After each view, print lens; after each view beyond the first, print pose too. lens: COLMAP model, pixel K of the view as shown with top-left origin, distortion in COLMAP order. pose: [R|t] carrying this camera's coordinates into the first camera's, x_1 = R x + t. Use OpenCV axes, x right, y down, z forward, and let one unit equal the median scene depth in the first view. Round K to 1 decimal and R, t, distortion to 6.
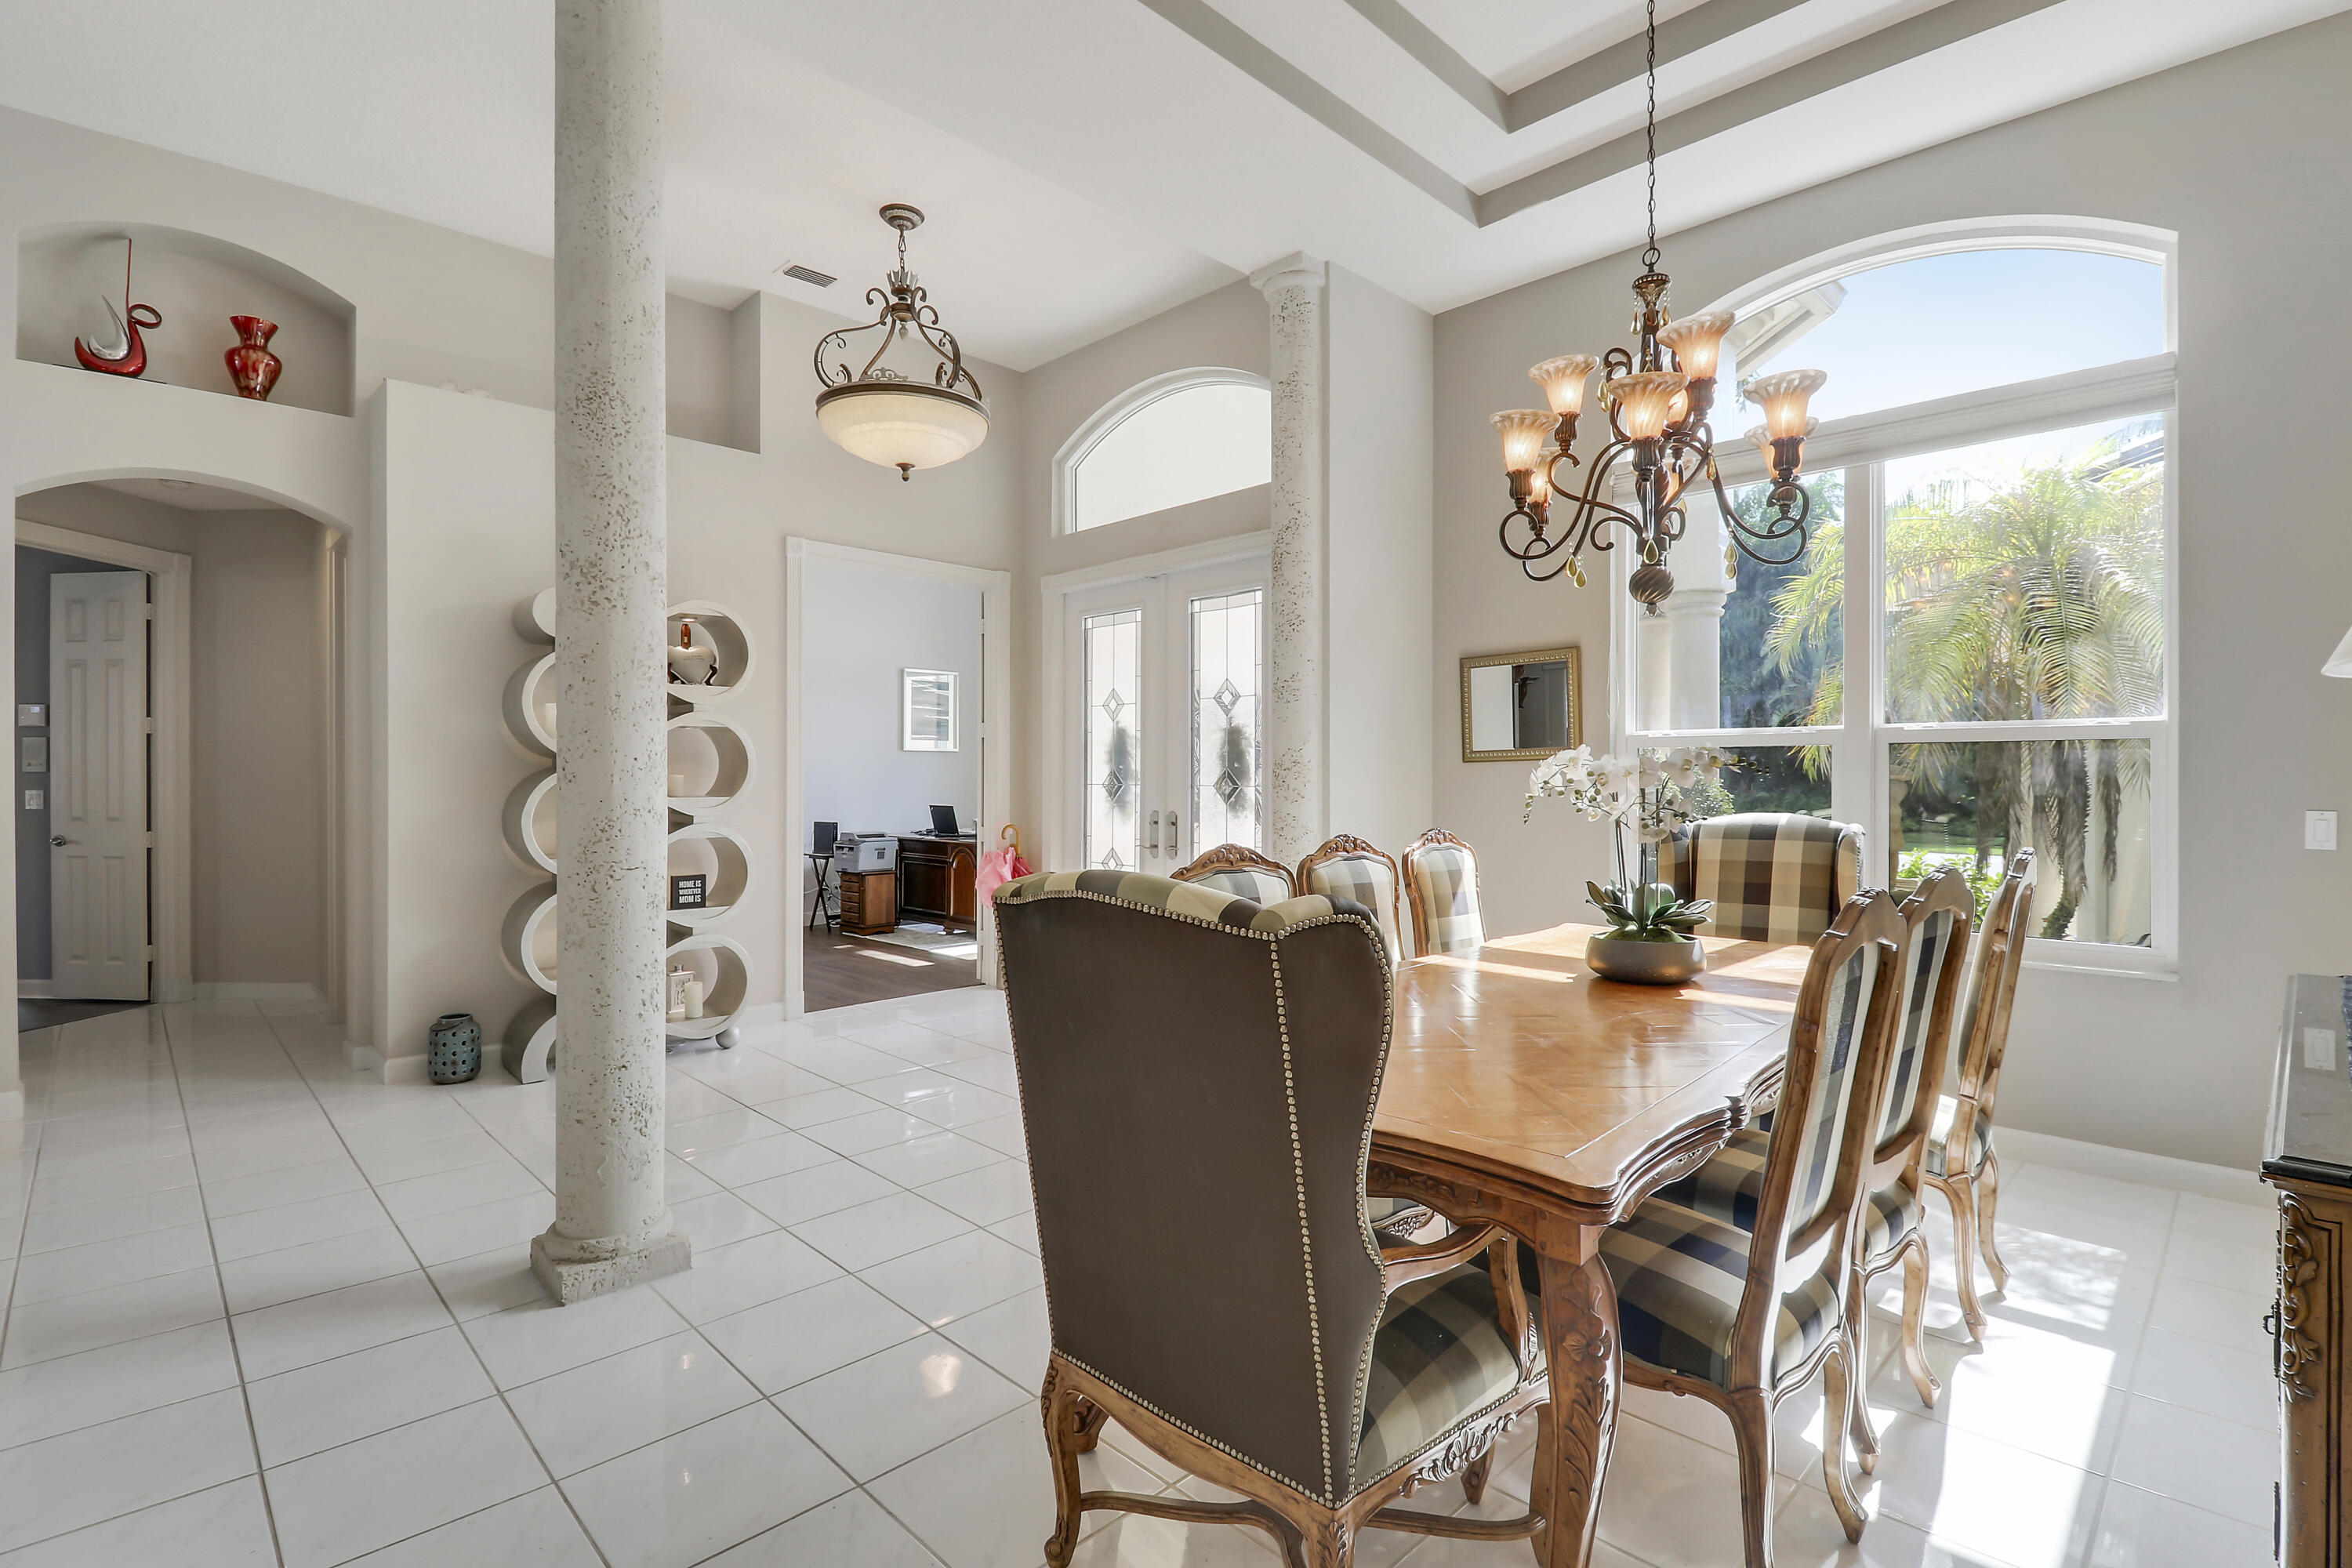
lens RADIAL K [[1106.2, 0, 1171.9], [0, 1106.2, 790.5], [0, 0, 1]] dist [-0.000913, -0.000627]
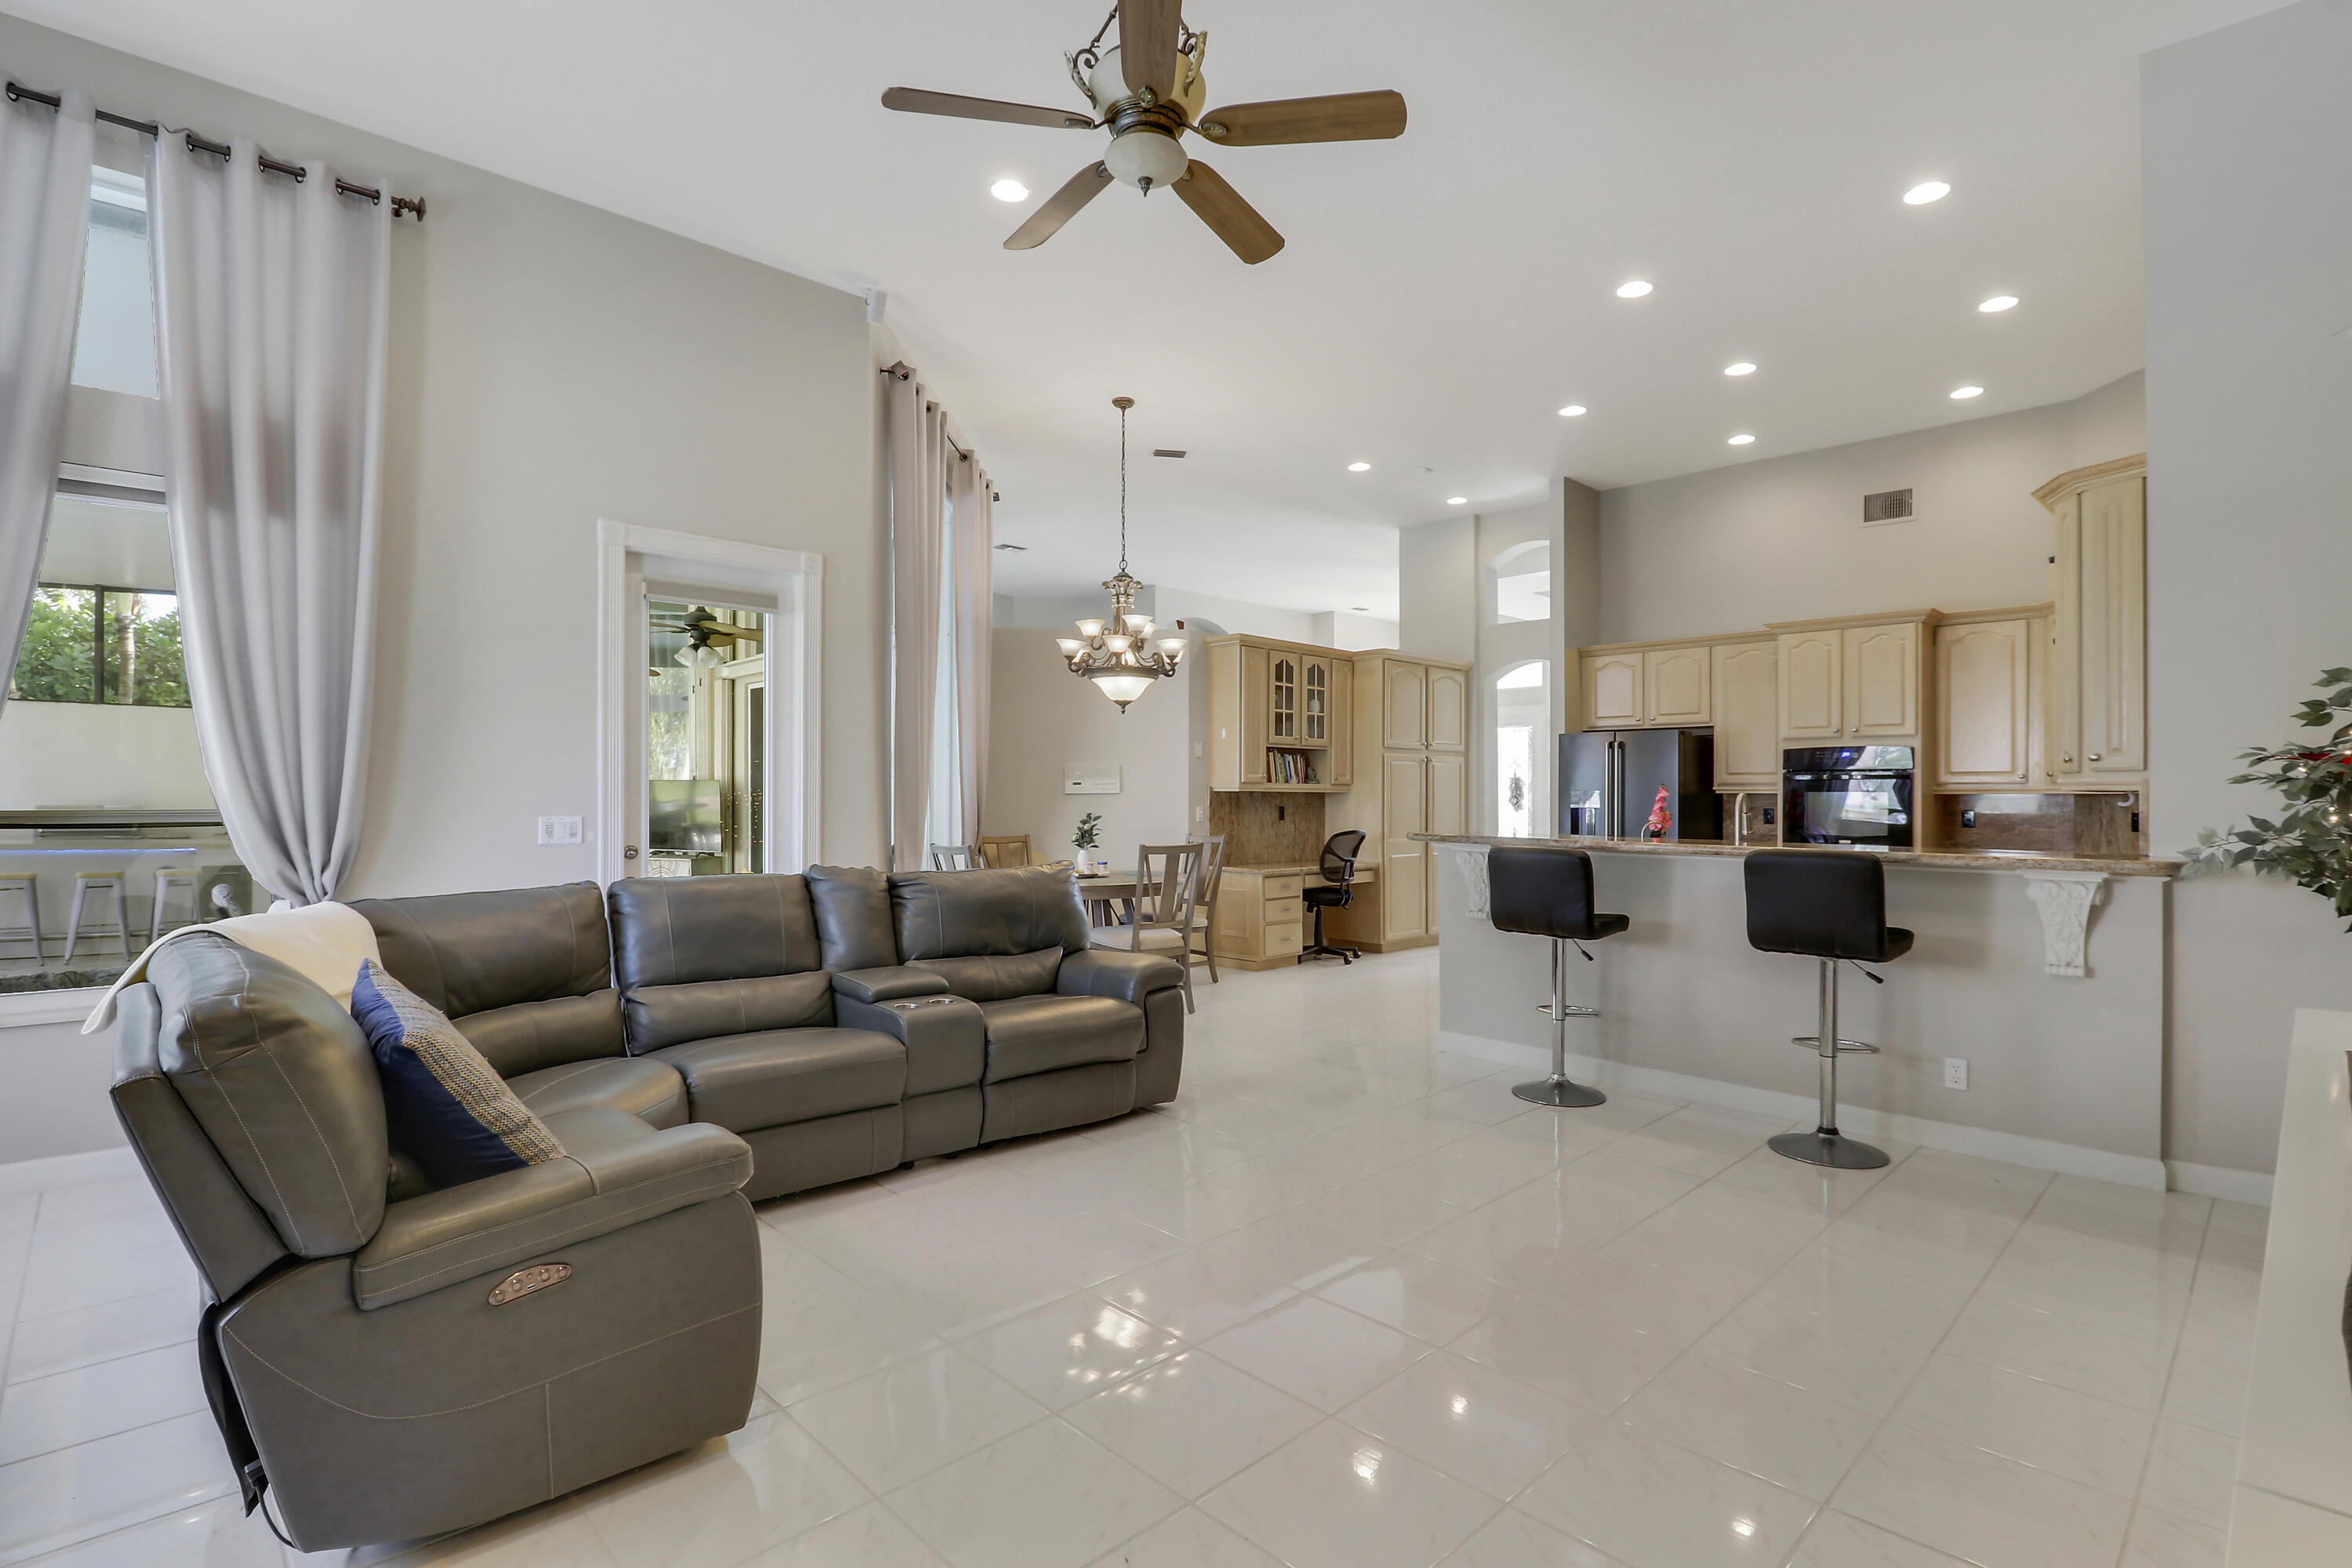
lens RADIAL K [[1129.8, 0, 1160.9], [0, 1129.8, 785.4], [0, 0, 1]] dist [0.001057, -0.014770]
pose [[-0.000794, 0.009394, 0.999956, -2.464741], [0.001468, 0.999955, -0.009393, -0.012762], [-0.999999, 0.001460, -0.000808, 1.745665]]
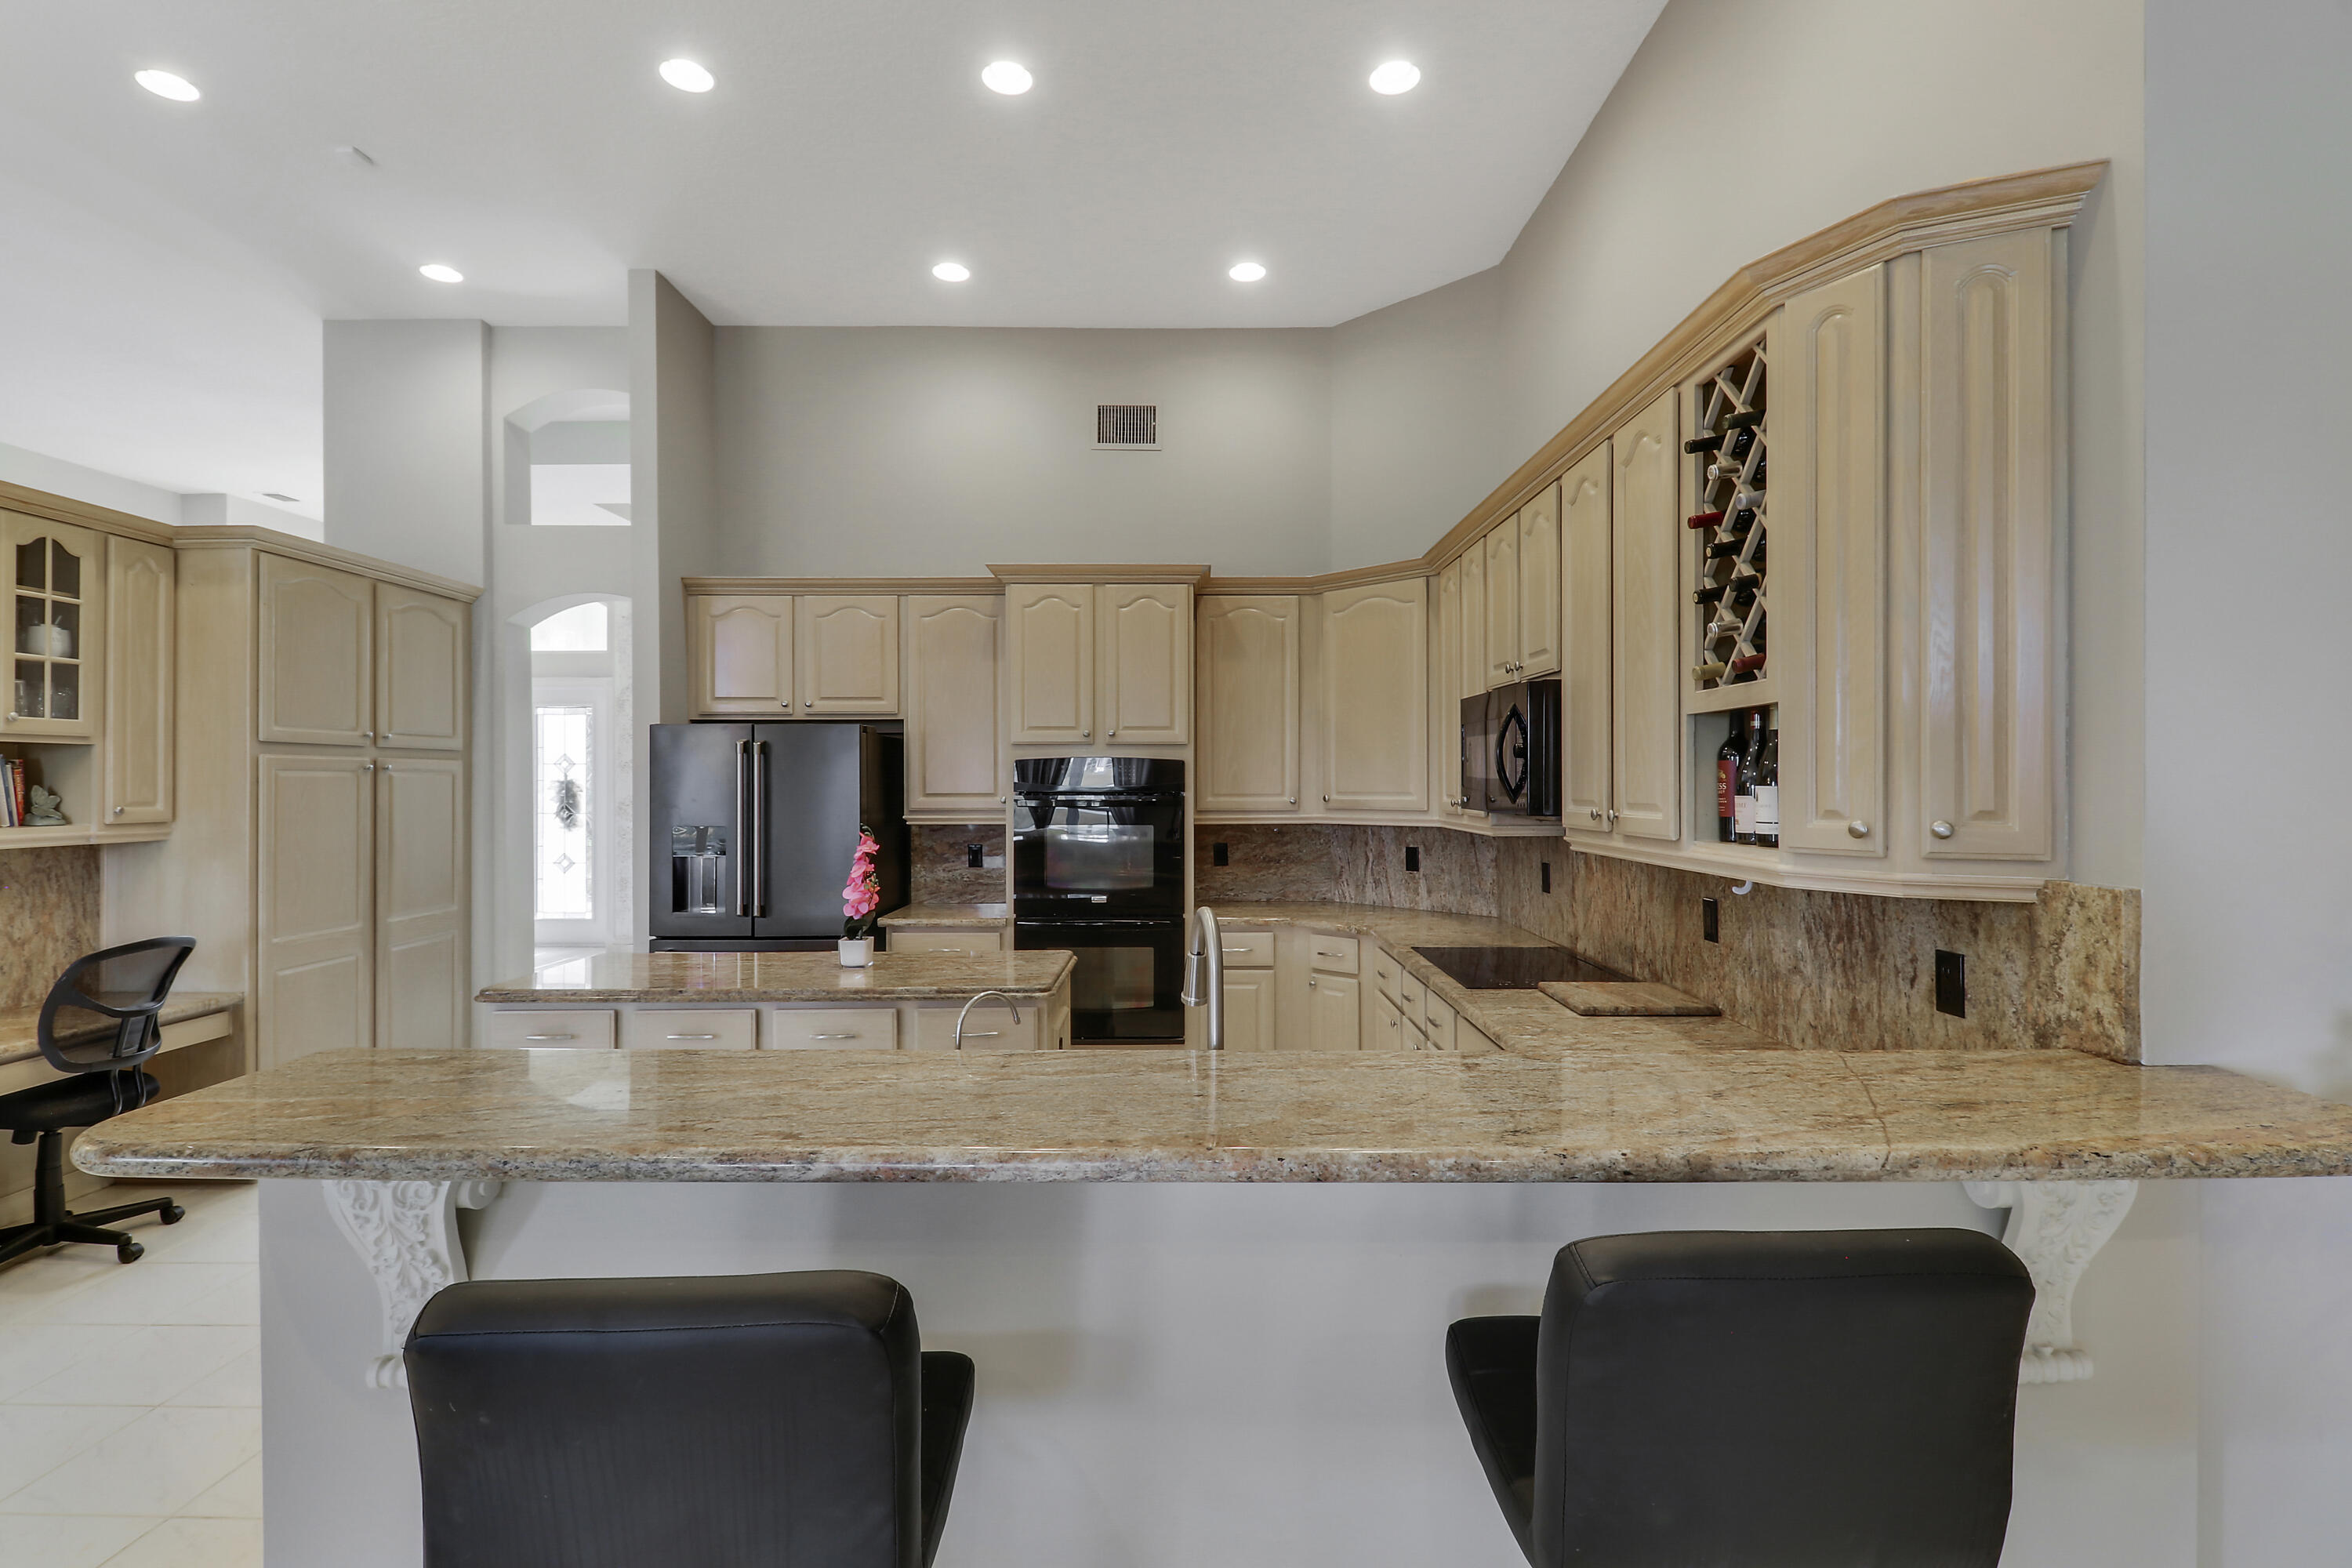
lens RADIAL K [[1112.7, 0, 1182.6], [0, 1112.7, 775.6], [0, 0, 1]] dist [-0.000676, -0.001354]
pose [[-0.724910, 0.004503, 0.688829, -1.800342], [0.006987, 0.999975, 0.000816, -0.055753], [-0.688808, 0.005404, -0.724923, 1.536311]]
